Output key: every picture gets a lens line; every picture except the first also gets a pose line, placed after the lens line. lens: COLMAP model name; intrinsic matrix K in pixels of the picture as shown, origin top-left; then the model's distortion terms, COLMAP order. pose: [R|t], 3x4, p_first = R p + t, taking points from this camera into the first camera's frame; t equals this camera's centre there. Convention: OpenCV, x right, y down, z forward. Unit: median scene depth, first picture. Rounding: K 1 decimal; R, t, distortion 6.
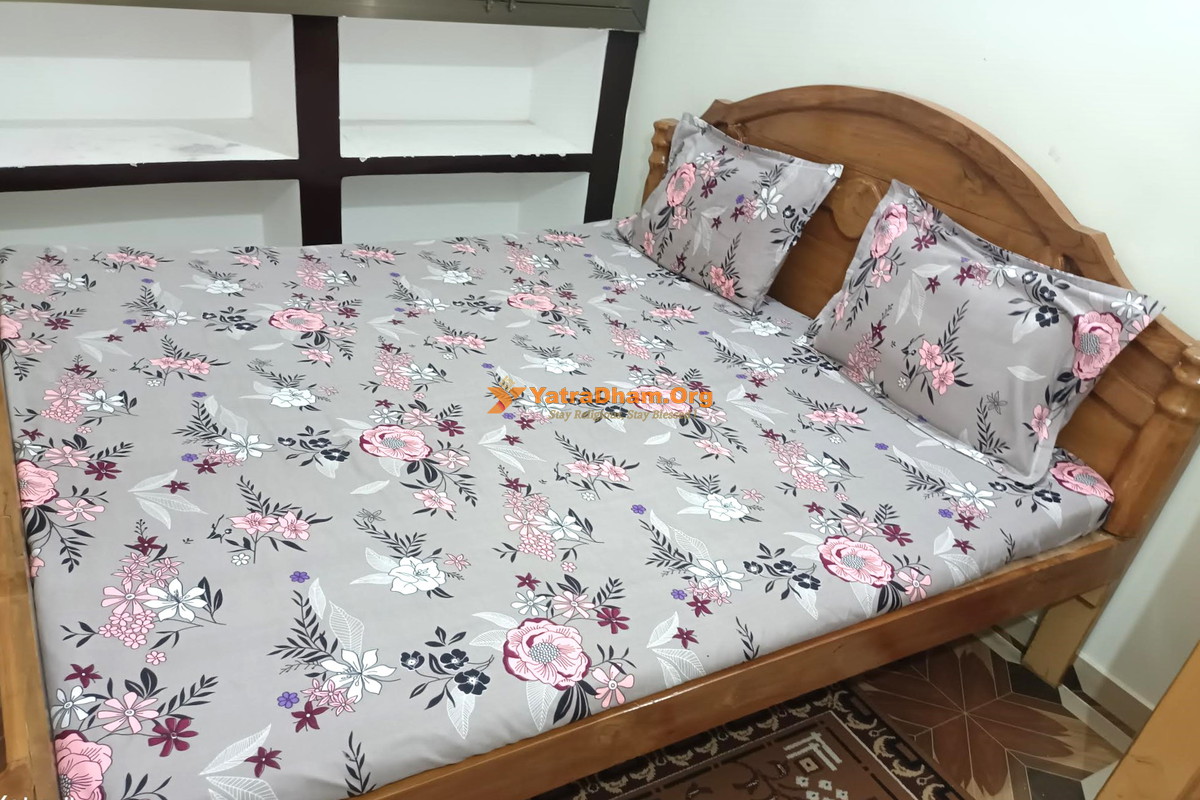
lens RADIAL K [[885.6, 0, 615.1], [0, 885.6, 428.9], [0, 0, 1]] dist [0.052697, -0.086830]
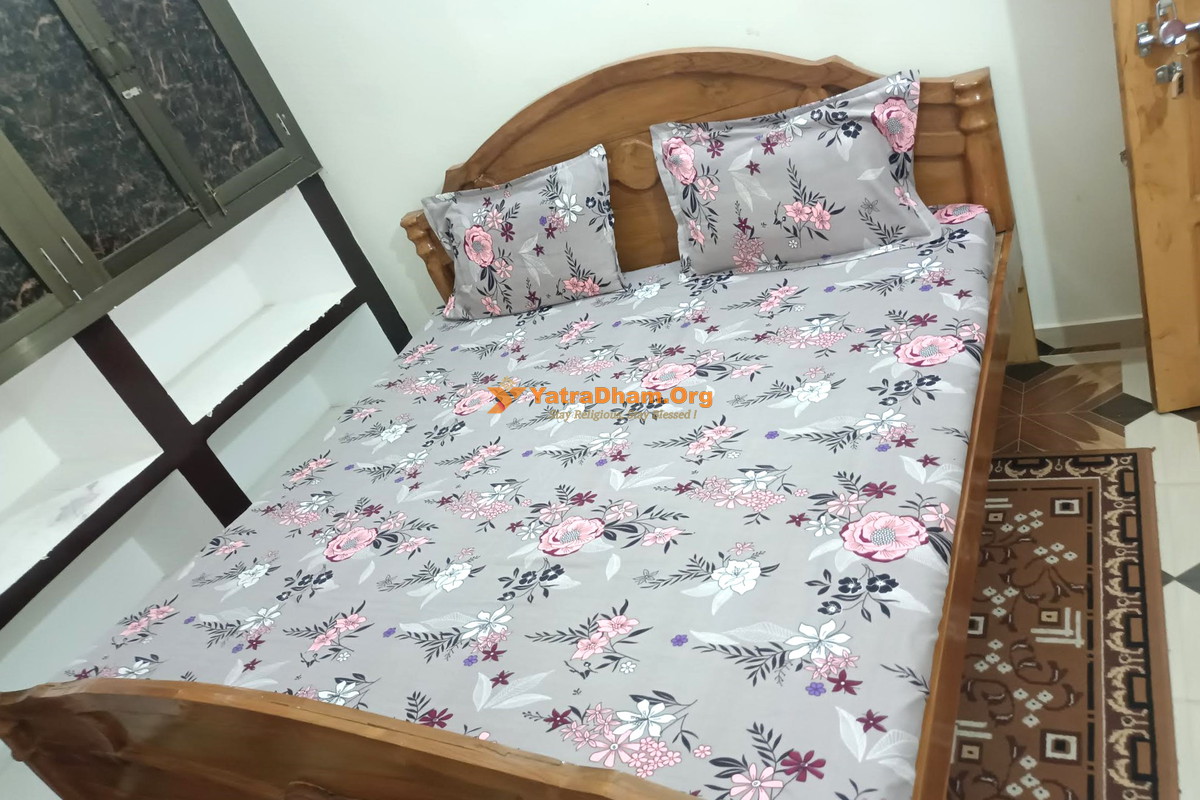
lens RADIAL K [[890.1, 0, 558.0], [0, 890.1, 399.3], [0, 0, 1]] dist [0.071128, -0.092866]
pose [[0.733459, -0.618310, 0.282368, -0.362998], [0.644388, 0.764698, 0.000666, -0.094231], [-0.216338, 0.181466, 0.959306, -0.037196]]
